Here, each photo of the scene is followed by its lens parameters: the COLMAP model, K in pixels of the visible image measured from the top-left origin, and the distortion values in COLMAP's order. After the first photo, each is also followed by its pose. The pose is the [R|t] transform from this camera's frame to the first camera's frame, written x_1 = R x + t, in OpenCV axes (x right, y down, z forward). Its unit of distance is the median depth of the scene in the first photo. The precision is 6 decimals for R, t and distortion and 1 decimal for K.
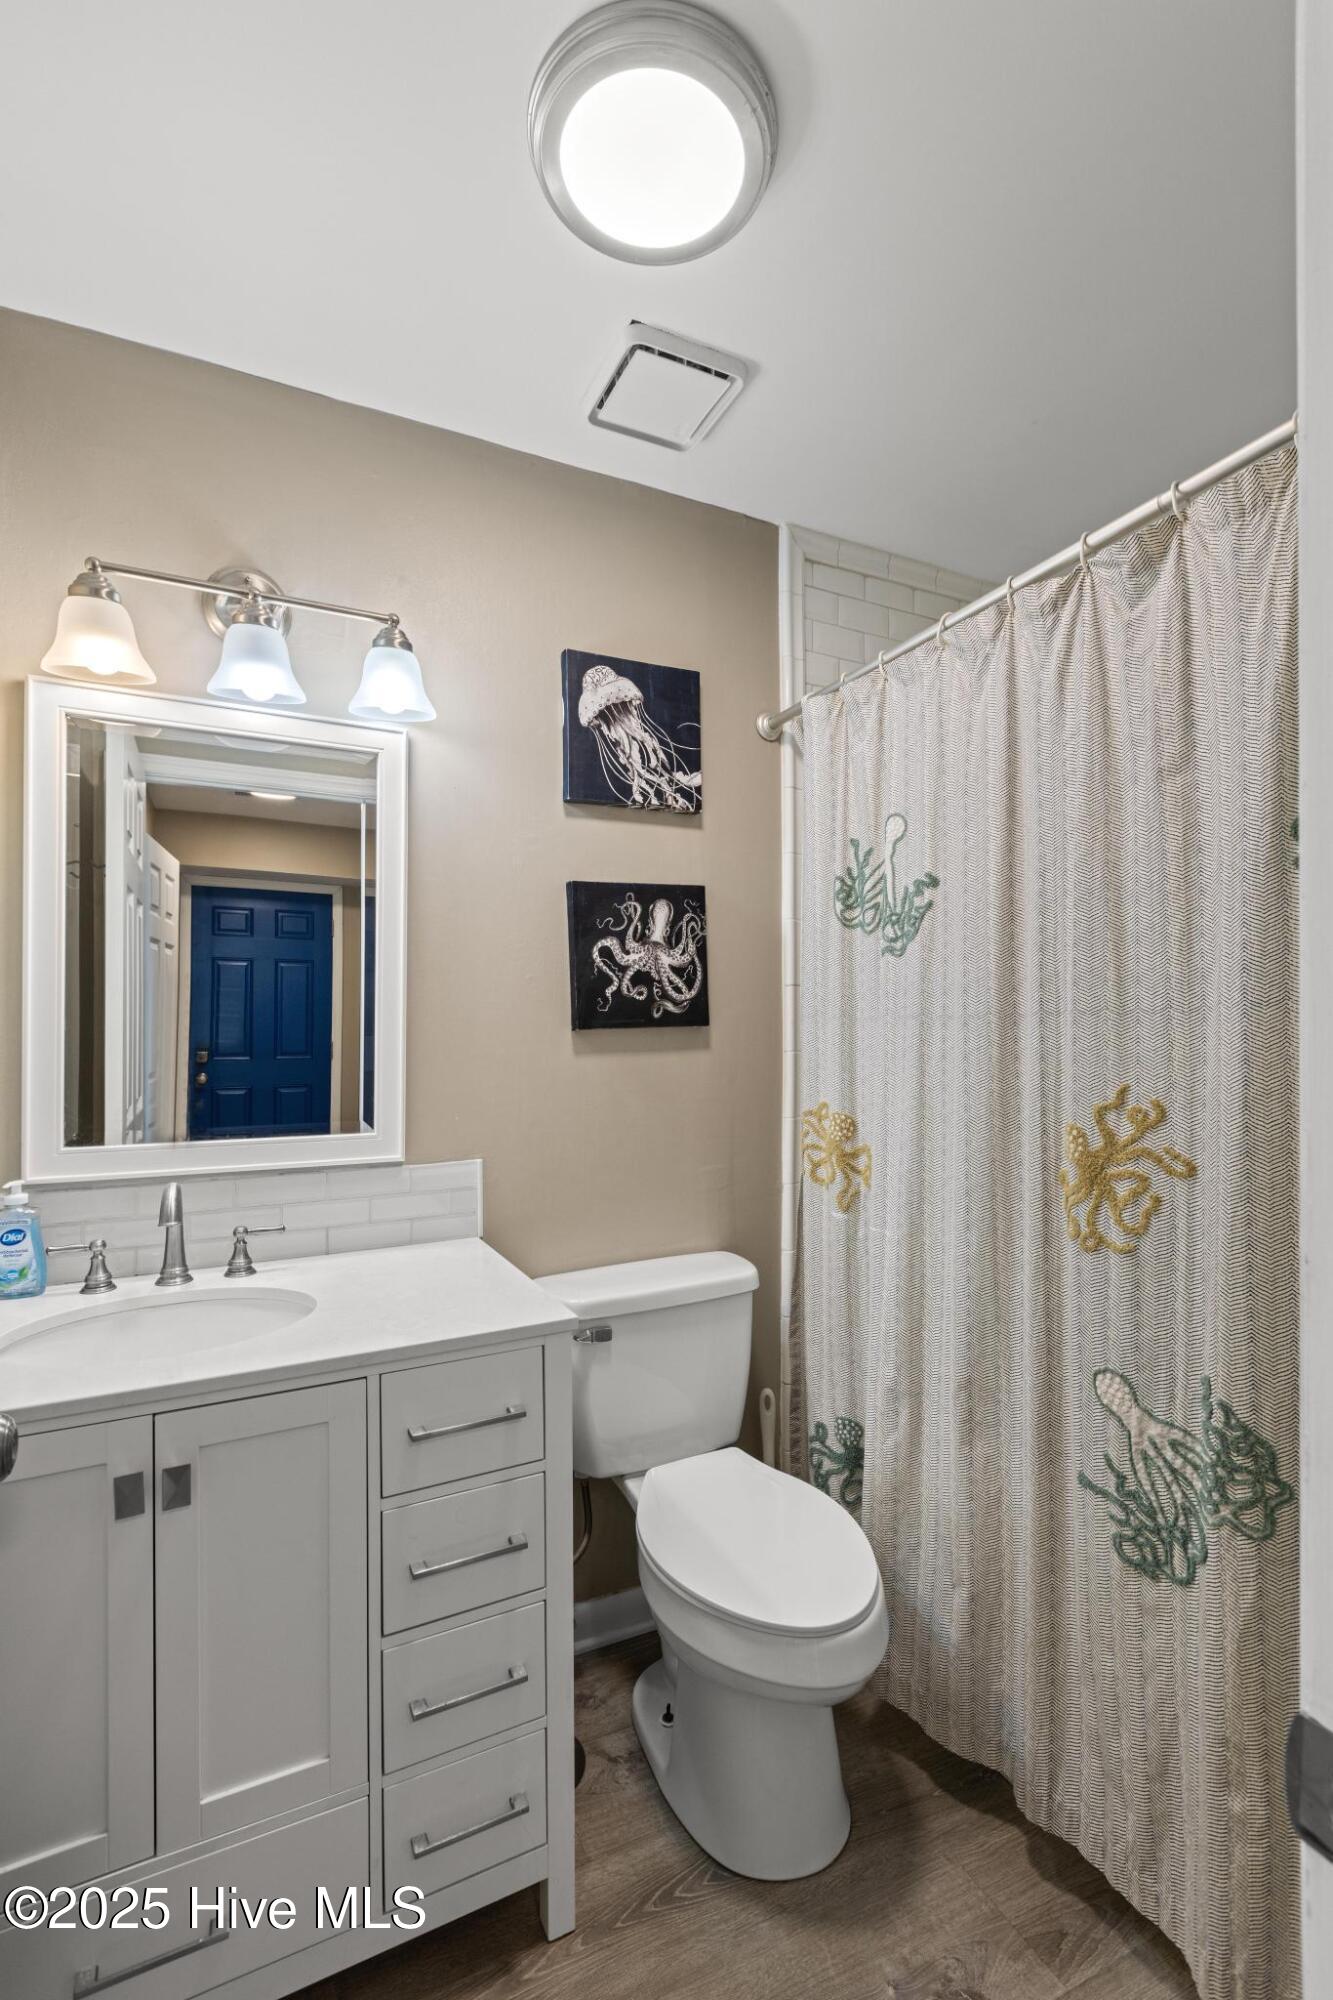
lens RADIAL K [[896.7, 0, 666.5], [0, 896.7, 1000.0], [0, 0, 1]] dist [0.000092, 0.000013]
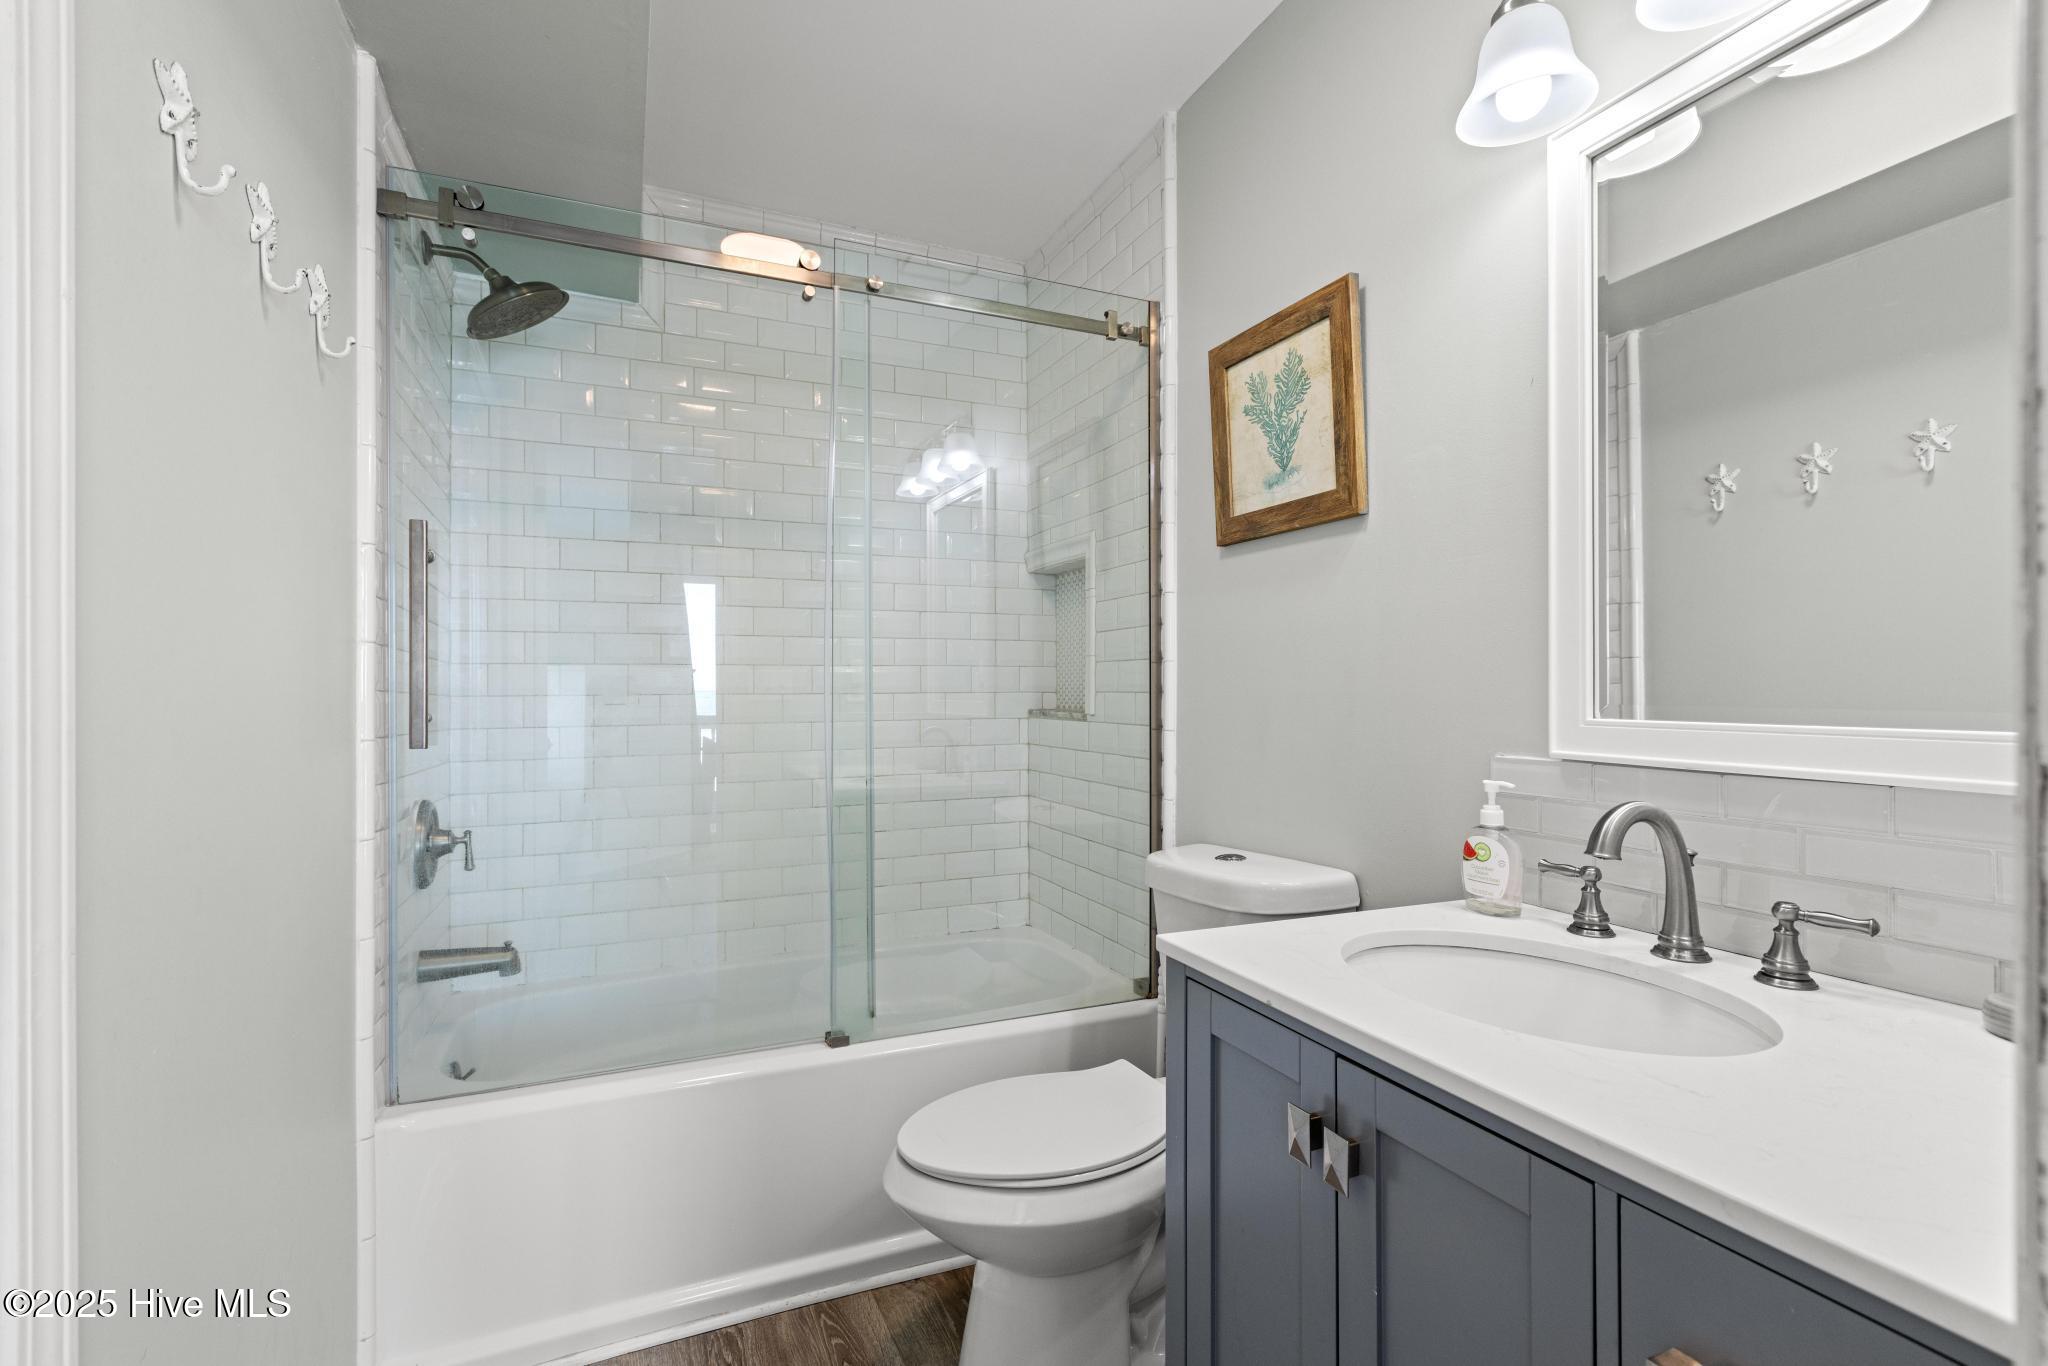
lens RADIAL K [[918.2, 0, 1027.9], [0, 918.2, 691.0], [0, 0, 1]] dist [0.000092, 0.000013]
pose [[-0.042158, 0.000595, -0.999111, 0.151765], [0.006940, 0.999976, 0.000302, 0.116871], [0.999087, -0.006921, -0.042161, 0.557888]]
